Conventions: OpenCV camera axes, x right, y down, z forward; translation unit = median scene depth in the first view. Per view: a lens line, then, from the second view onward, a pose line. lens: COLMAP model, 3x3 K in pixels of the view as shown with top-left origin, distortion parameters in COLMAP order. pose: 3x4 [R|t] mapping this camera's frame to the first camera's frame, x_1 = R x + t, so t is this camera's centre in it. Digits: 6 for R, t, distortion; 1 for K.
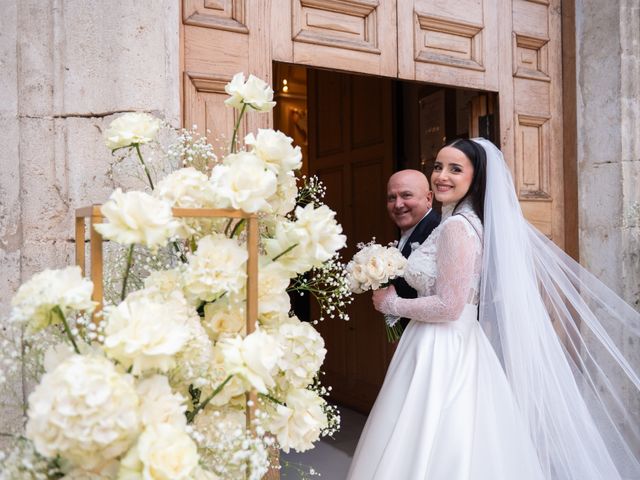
lens RADIAL K [[584.6, 0, 320.0], [0, 584.6, 240.0], [0, 0, 1]] dist [-0.013574, -0.009410]
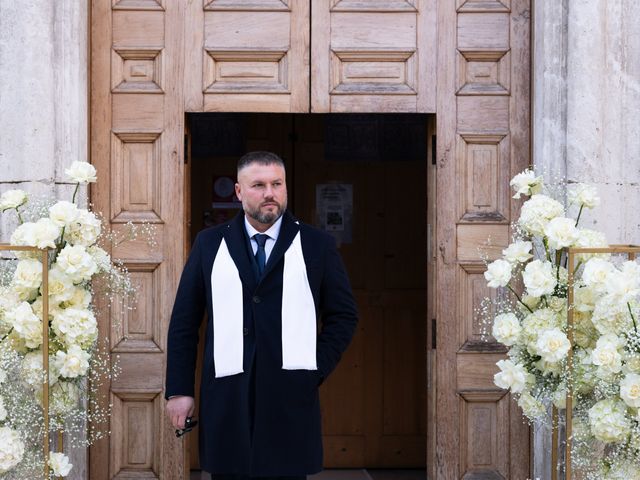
lens RADIAL K [[1292.2, 0, 320.0], [0, 1292.2, 240.0], [0, 0, 1]] dist [-0.032728, 0.116345]
pose [[0.891794, 0.014507, -0.452210, 1.218912], [-0.017942, 0.999834, -0.003310, -0.032882], [0.452087, 0.011065, 0.891905, -1.113572]]
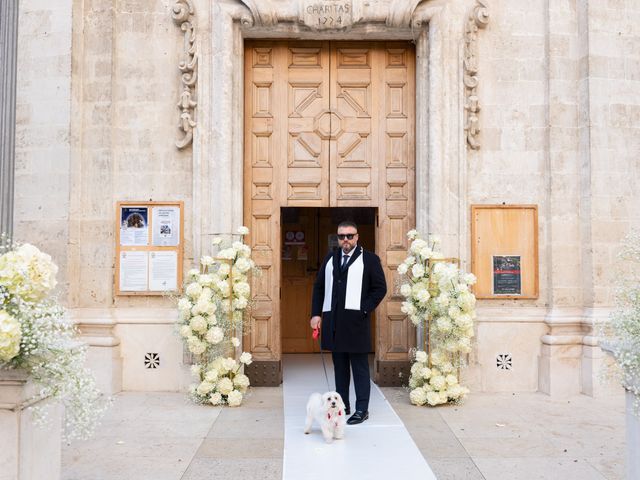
lens RADIAL K [[584.6, 0, 320.0], [0, 584.6, 240.0], [0, 0, 1]] dist [-0.013574, -0.009410]
pose [[0.888479, -0.000910, -0.458915, 1.350518], [-0.016977, 0.999248, -0.034850, -0.021704], [0.458602, 0.038754, 0.887796, -1.463772]]
